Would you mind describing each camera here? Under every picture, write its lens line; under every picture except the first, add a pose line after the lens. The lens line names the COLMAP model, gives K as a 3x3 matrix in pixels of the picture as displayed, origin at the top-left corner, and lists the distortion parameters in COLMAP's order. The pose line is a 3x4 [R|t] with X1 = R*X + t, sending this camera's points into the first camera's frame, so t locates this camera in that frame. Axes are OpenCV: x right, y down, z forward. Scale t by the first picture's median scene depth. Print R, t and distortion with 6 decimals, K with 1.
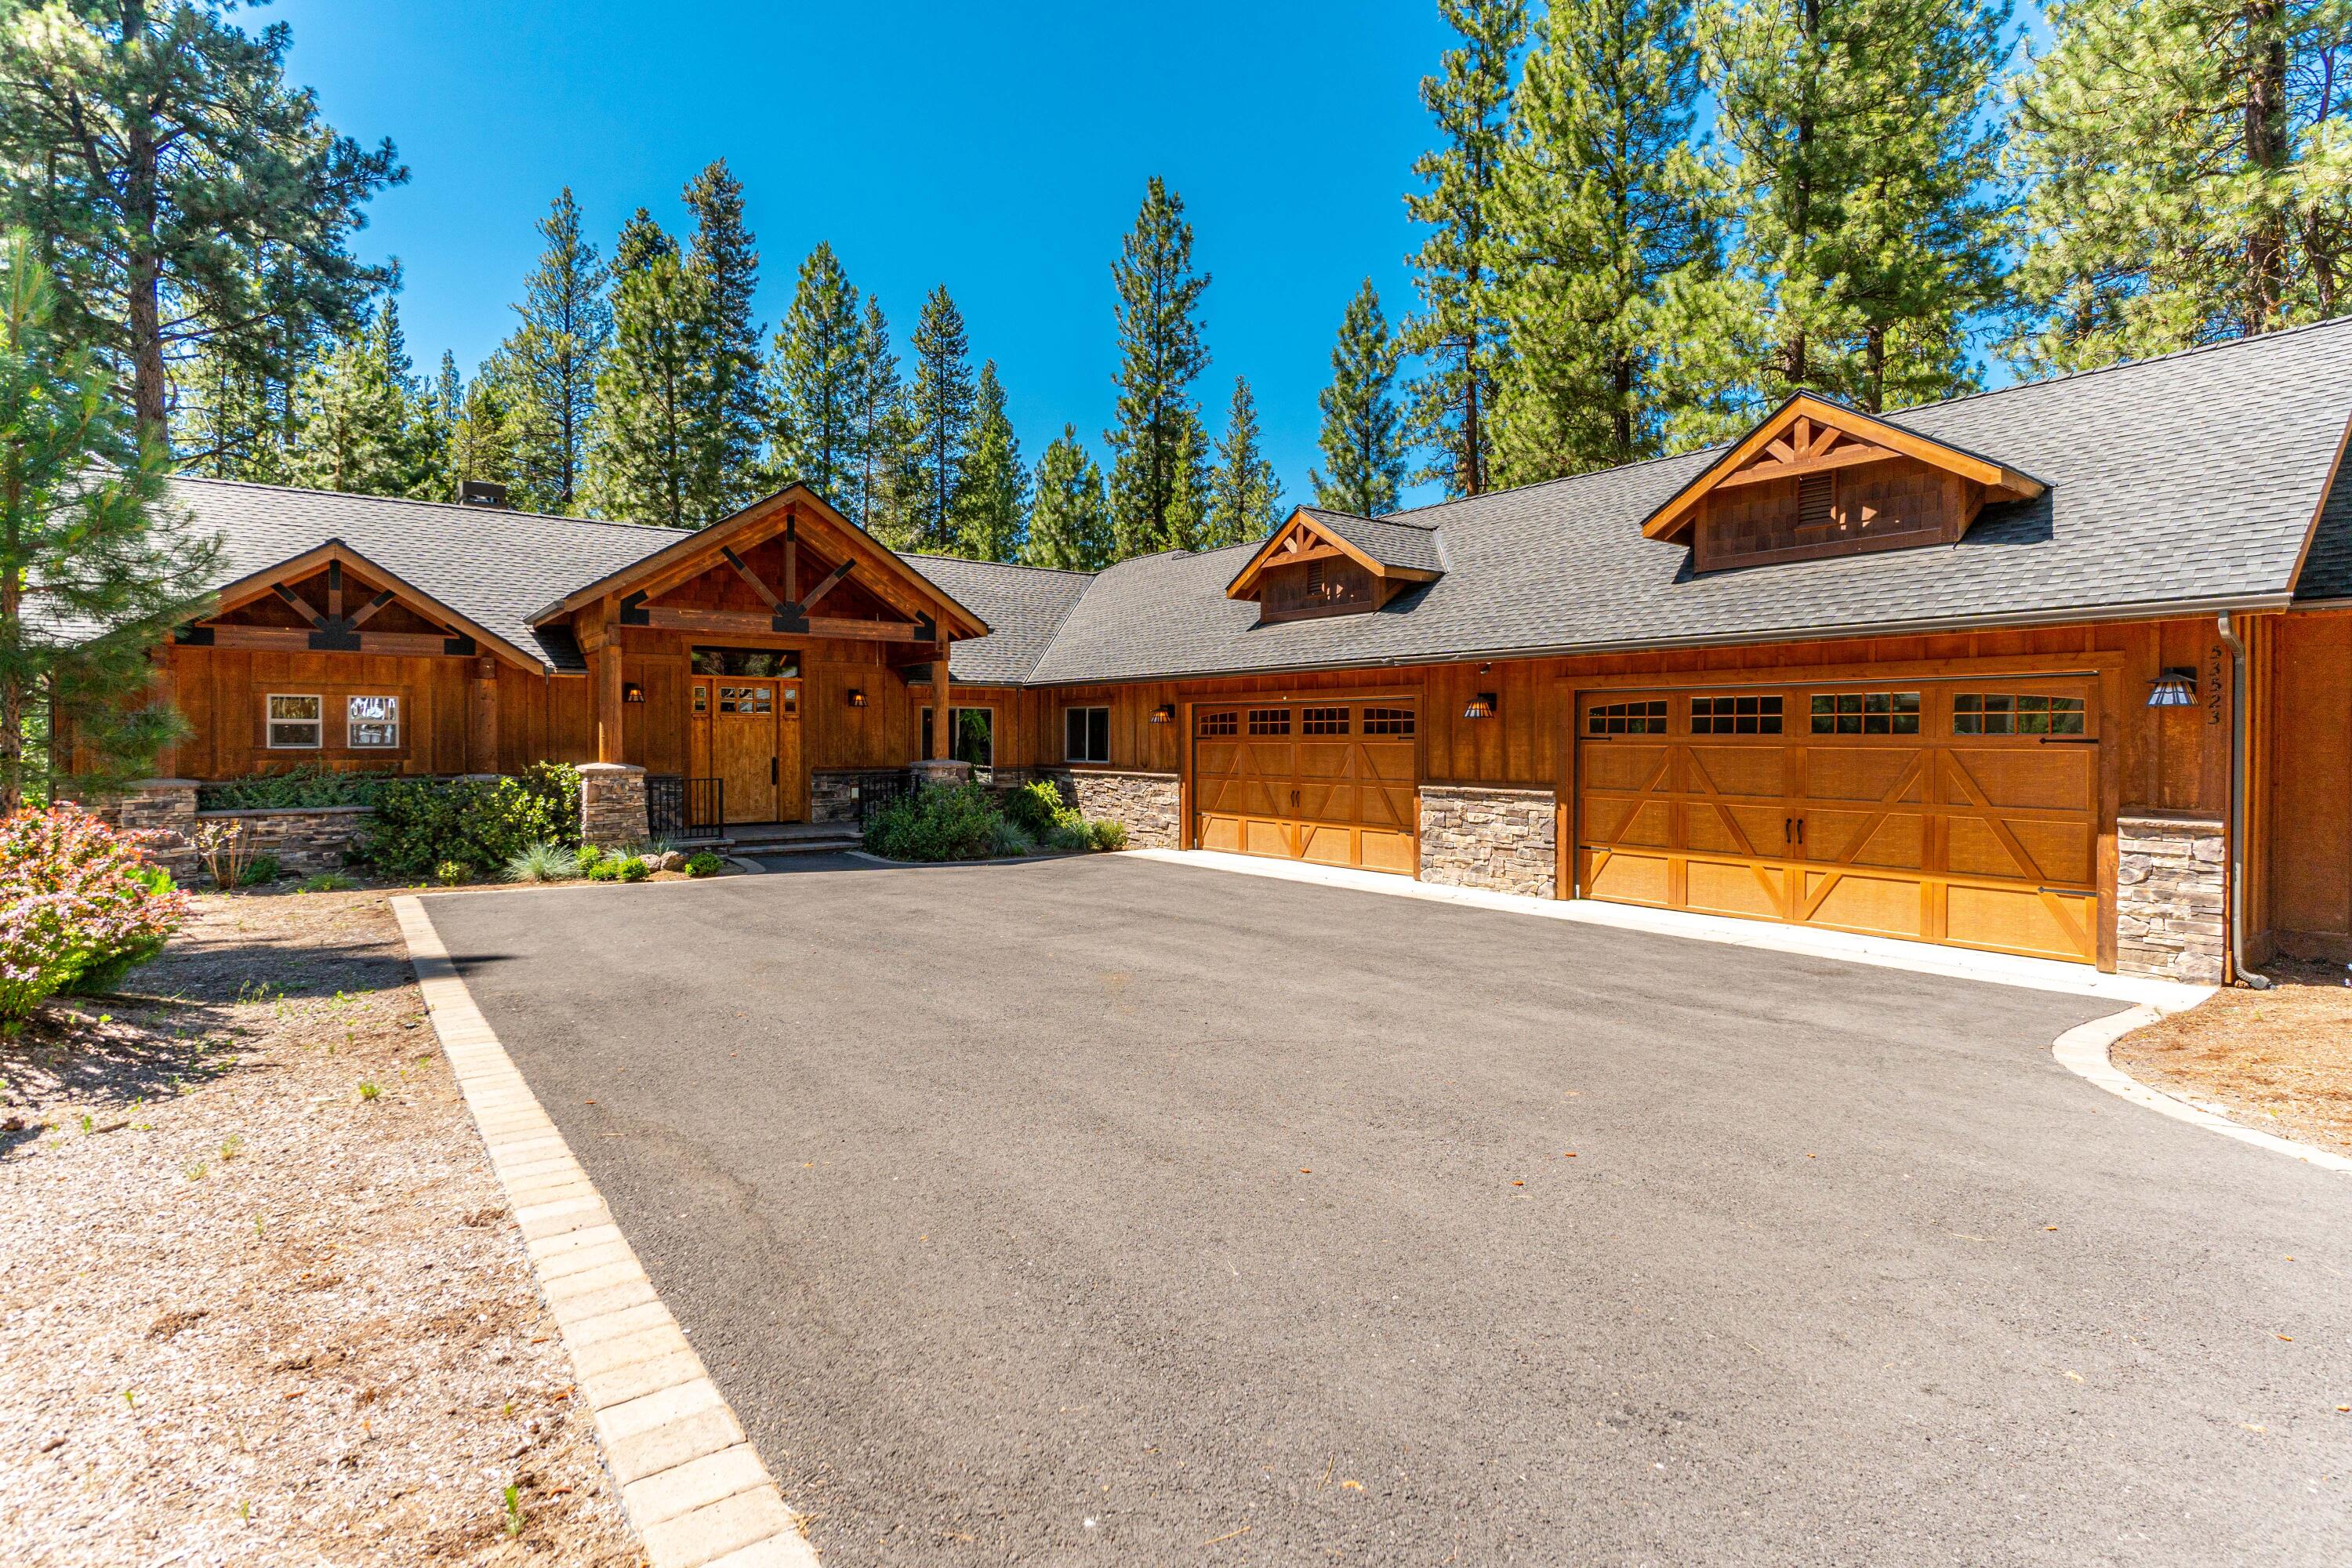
lens RADIAL K [[1129.1, 0, 1182.5], [0, 1129.1, 786.7], [0, 0, 1]] dist [-0.029161, 0.012695]
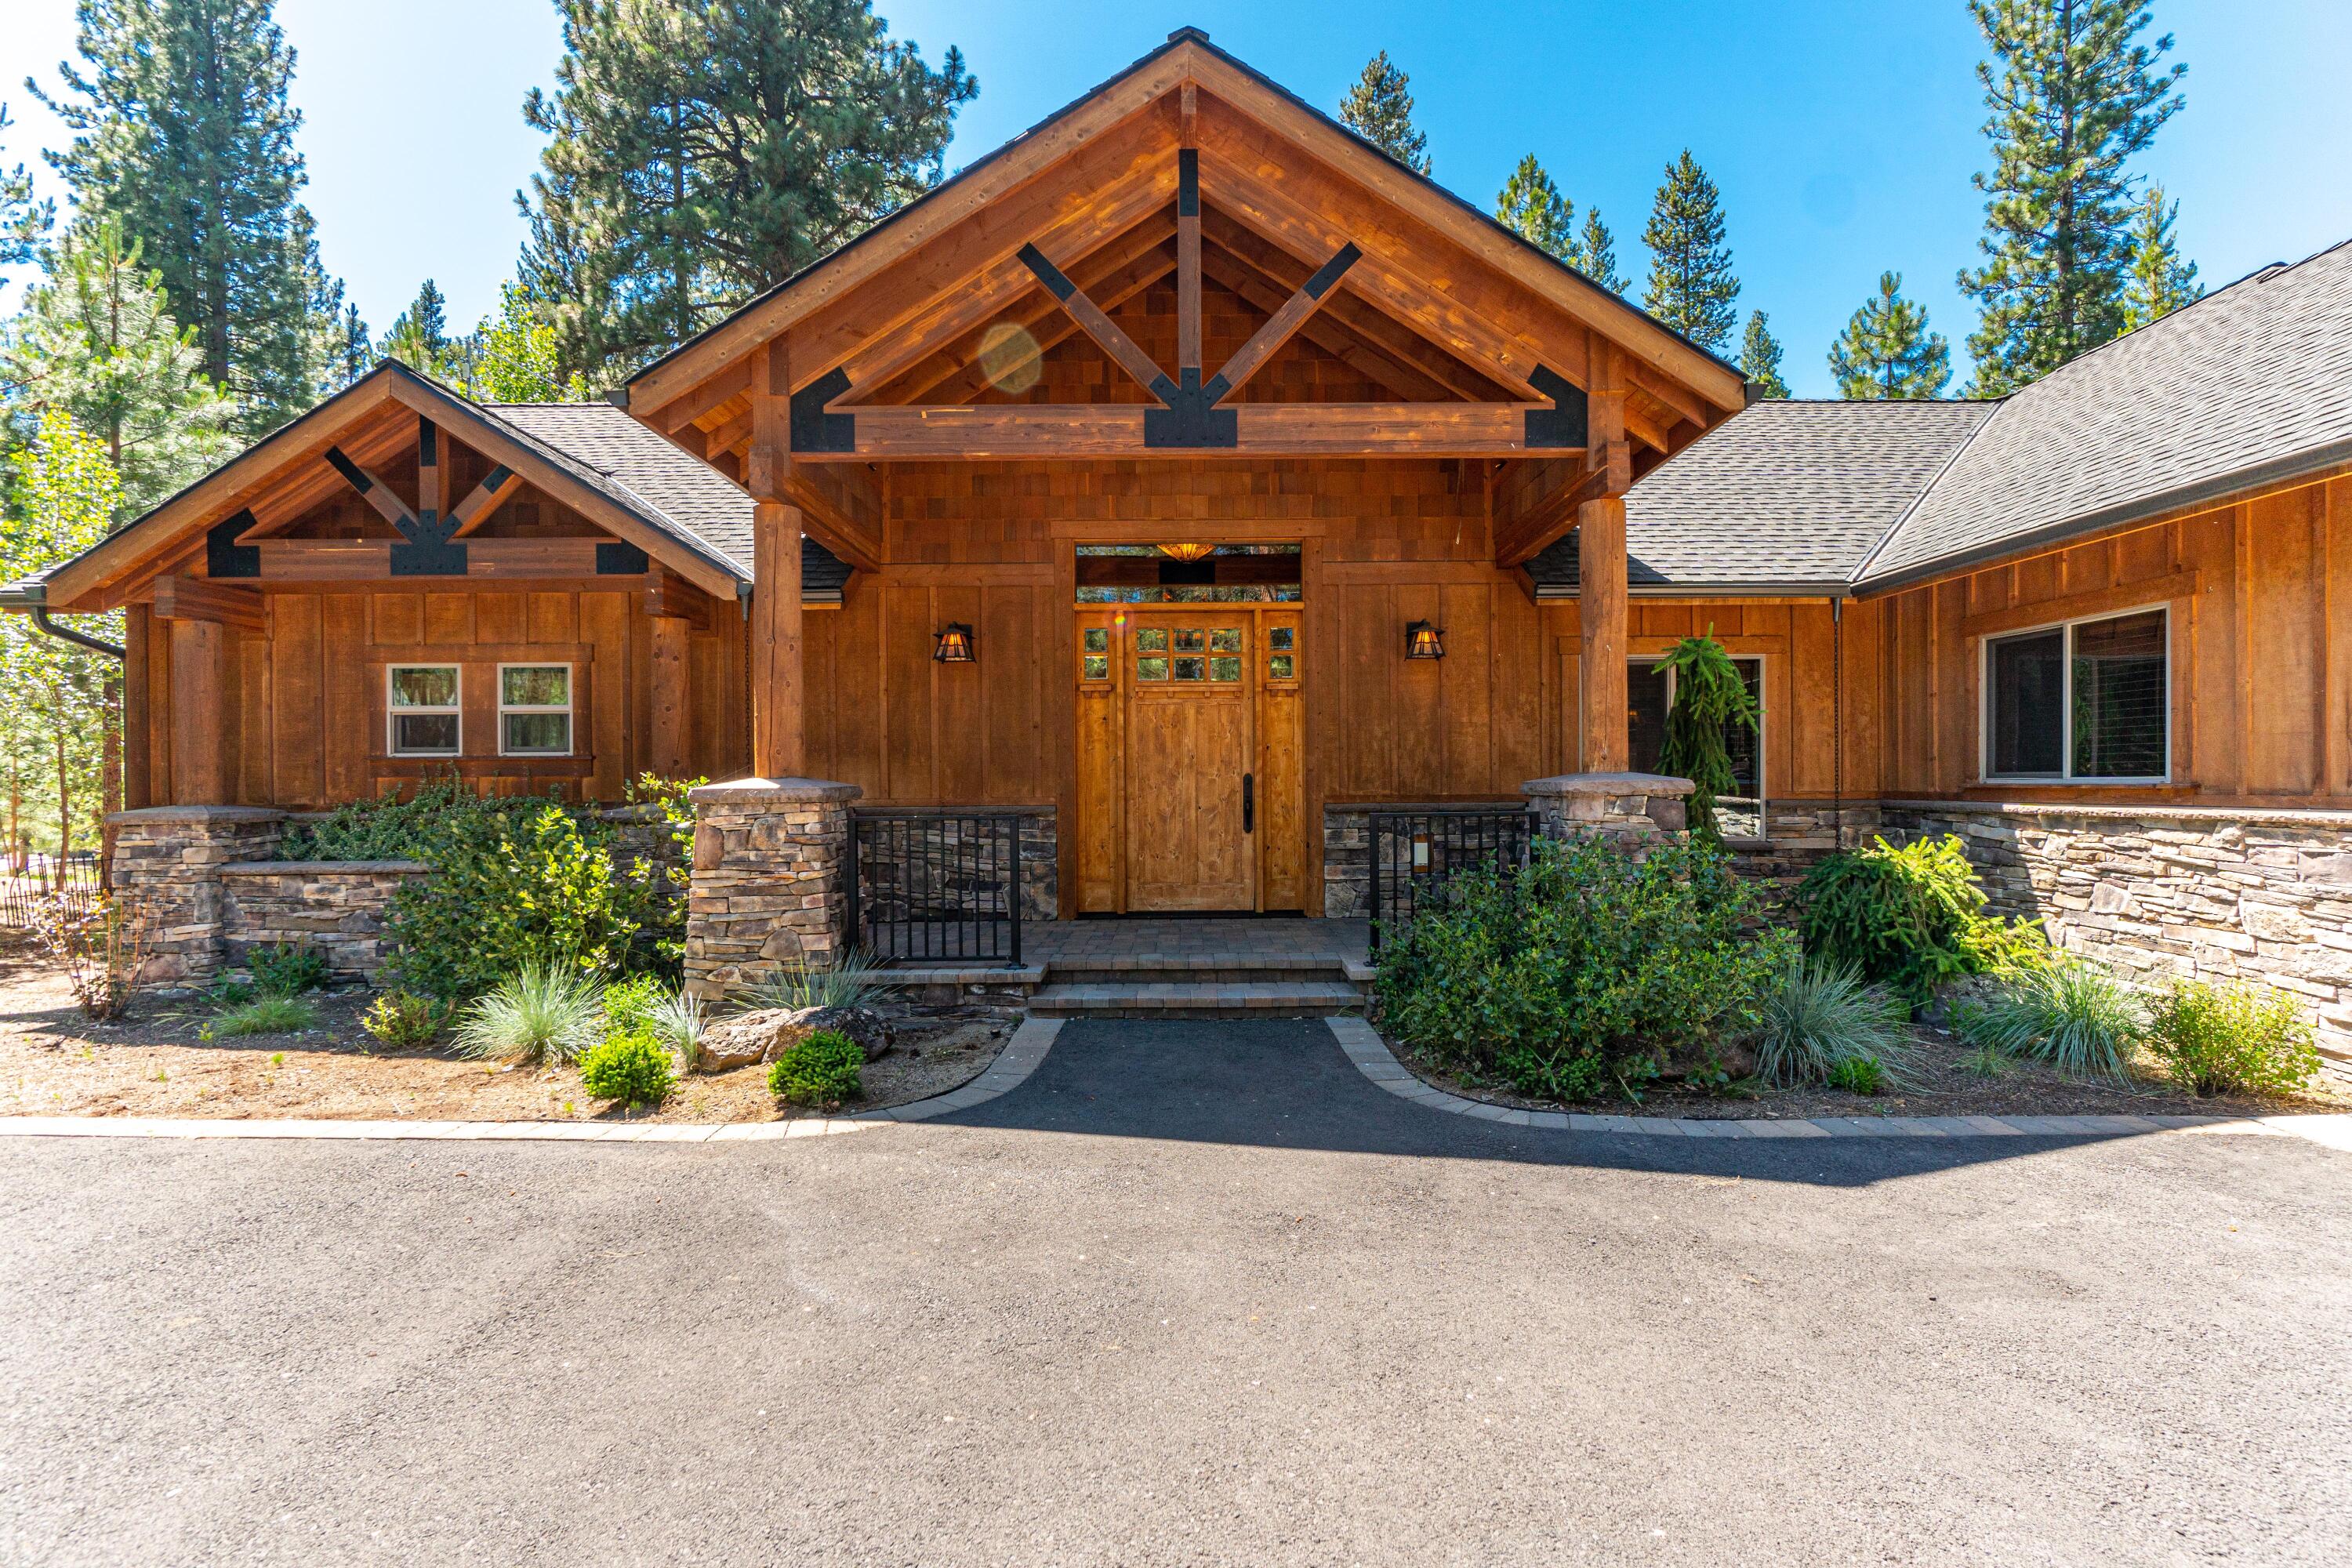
lens RADIAL K [[1129.1, 0, 1182.5], [0, 1129.1, 786.7], [0, 0, 1]] dist [-0.029161, 0.012695]
pose [[0.797542, -0.006517, -0.603229, -0.101134], [-0.017404, 0.999277, -0.033805, -0.004622], [0.603013, 0.037460, 0.796851, 0.610841]]
